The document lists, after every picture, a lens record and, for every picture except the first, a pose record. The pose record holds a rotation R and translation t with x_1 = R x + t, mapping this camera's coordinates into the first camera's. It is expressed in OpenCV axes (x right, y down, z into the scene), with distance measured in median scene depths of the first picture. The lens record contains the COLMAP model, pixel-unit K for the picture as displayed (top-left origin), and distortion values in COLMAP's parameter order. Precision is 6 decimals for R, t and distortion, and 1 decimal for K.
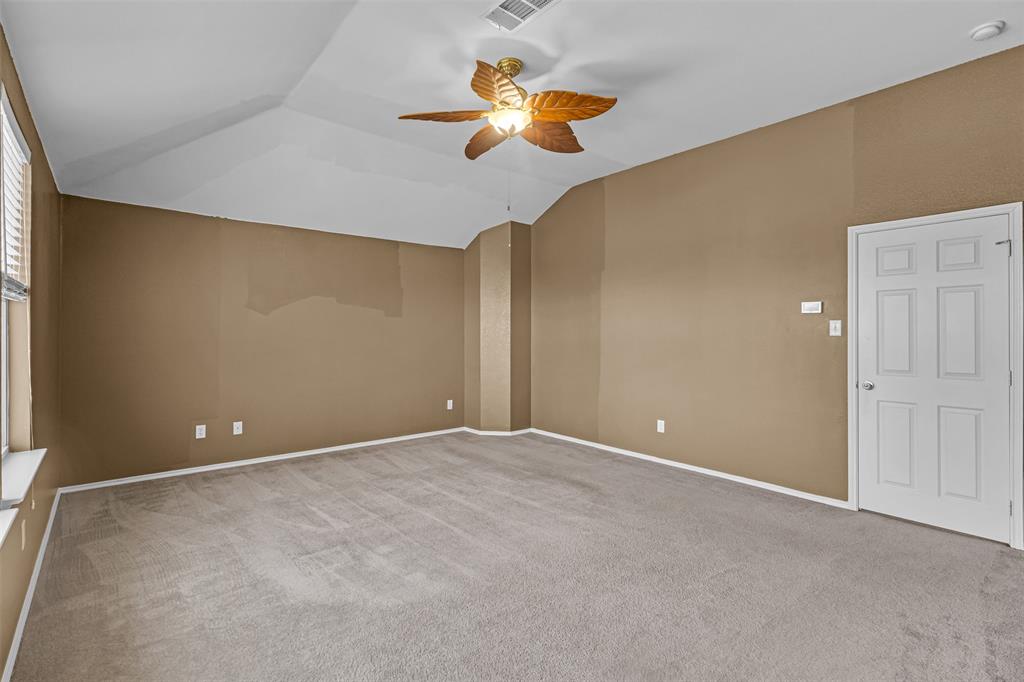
lens RADIAL K [[473.5, 0, 507.6], [0, 473.5, 340.3], [0, 0, 1]] dist [-0.000496, -0.000266]
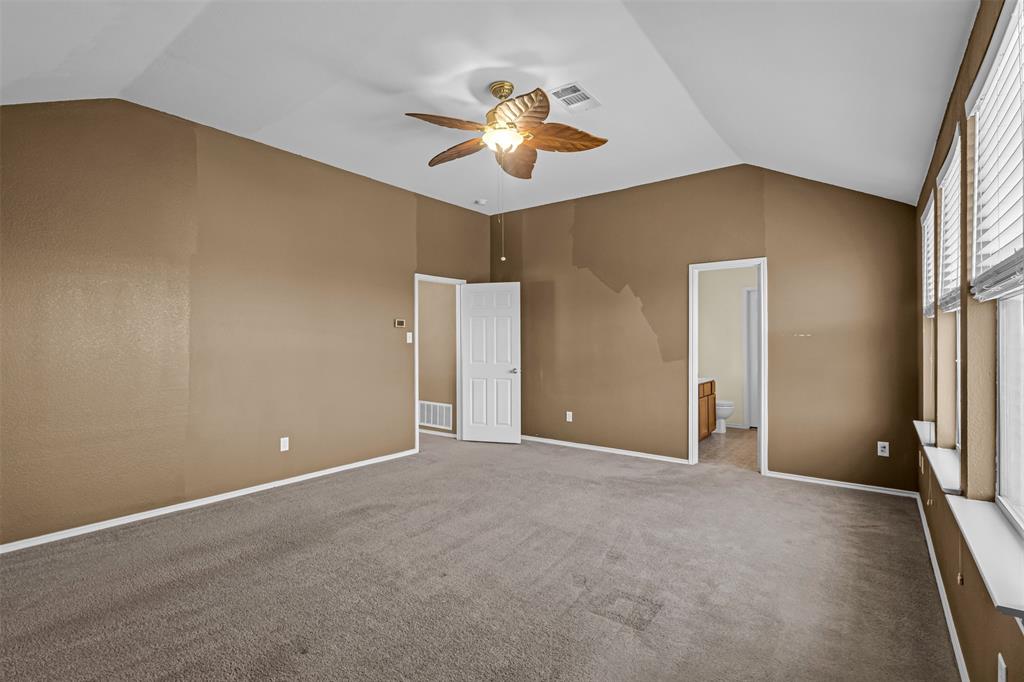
lens RADIAL K [[490.9, 0, 508.8], [0, 490.9, 335.3], [0, 0, 1]] dist [0.000524, -0.000020]
pose [[-0.226041, 0.001042, 0.974117, -0.921260], [0.009246, 0.999957, 0.001076, -0.032369], [-0.974074, 0.009250, -0.226041, 1.053851]]
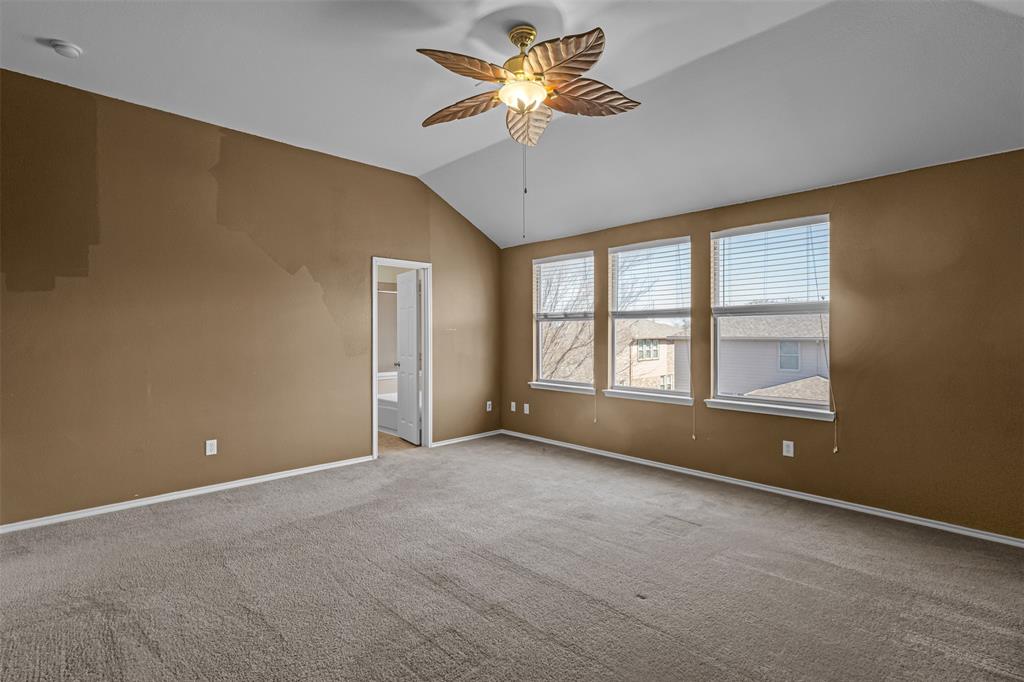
lens RADIAL K [[473.5, 0, 507.6], [0, 473.5, 340.3], [0, 0, 1]] dist [-0.000496, -0.000266]
pose [[-0.998380, 0.001026, -0.056886, 0.072799], [-0.000168, 0.999780, 0.020967, -0.020537], [0.056895, 0.020943, -0.998161, 1.610446]]
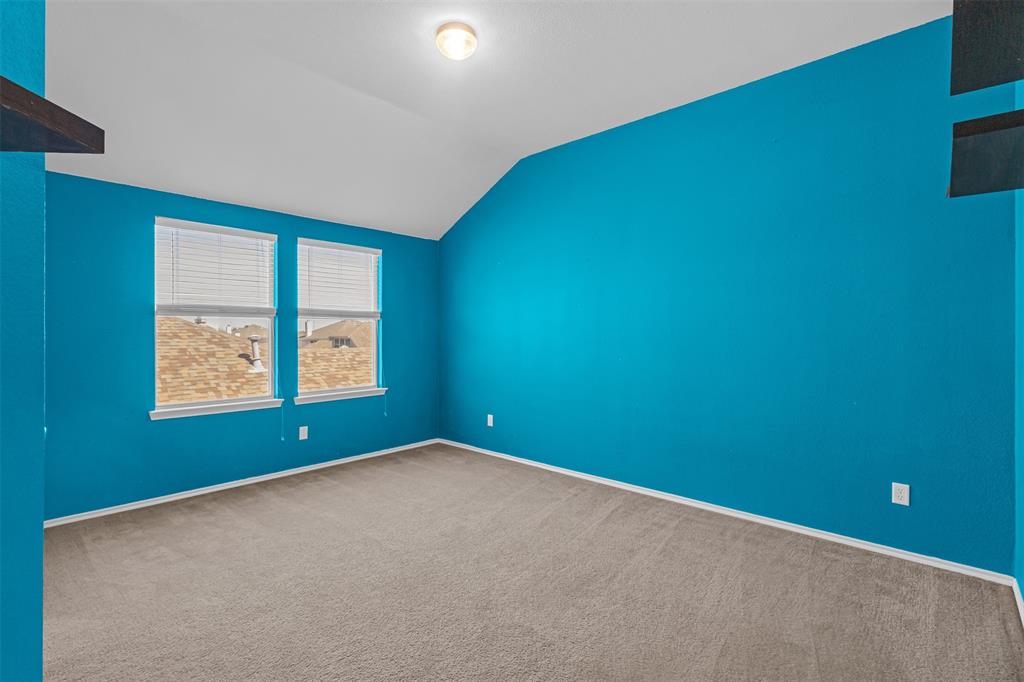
lens RADIAL K [[472.7, 0, 508.7], [0, 472.7, 330.5], [0, 0, 1]] dist [-0.024341, -0.000081]
pose [[0.134063, -0.009373, -0.990928, 0.794902], [-0.006072, 0.999929, -0.010280, -0.011355], [0.990954, 0.007395, 0.133997, 0.840163]]
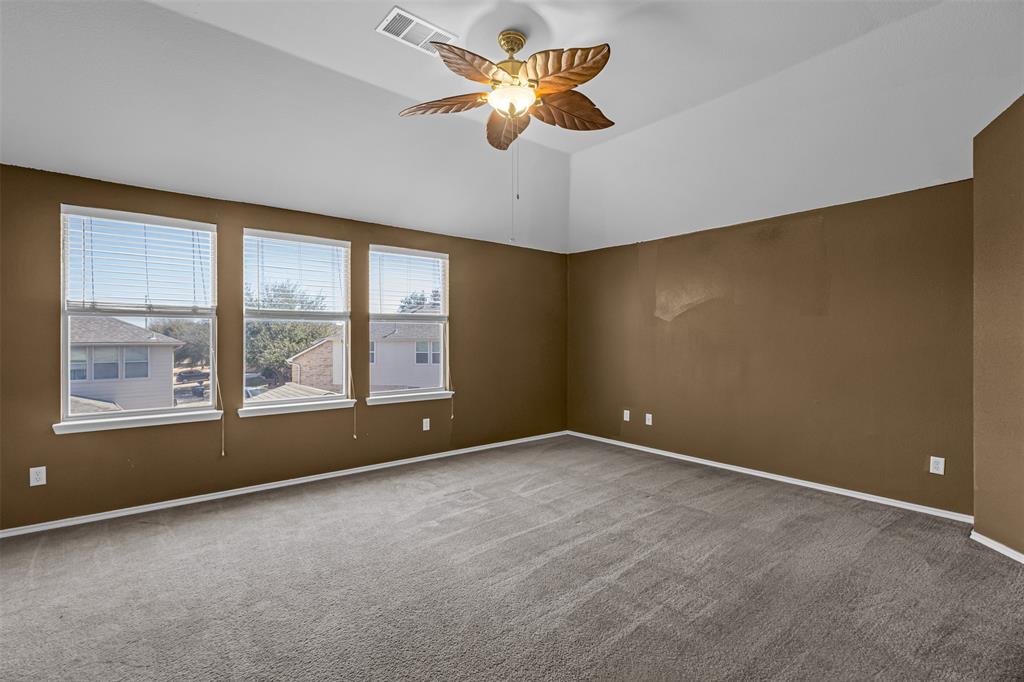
lens RADIAL K [[473.5, 0, 507.6], [0, 473.5, 340.3], [0, 0, 1]] dist [-0.000496, -0.000266]
pose [[-0.020454, 0.002470, -0.999788, 0.779394], [-0.013347, 0.999907, 0.002743, -0.011663], [0.999702, 0.013401, -0.020419, 0.858932]]
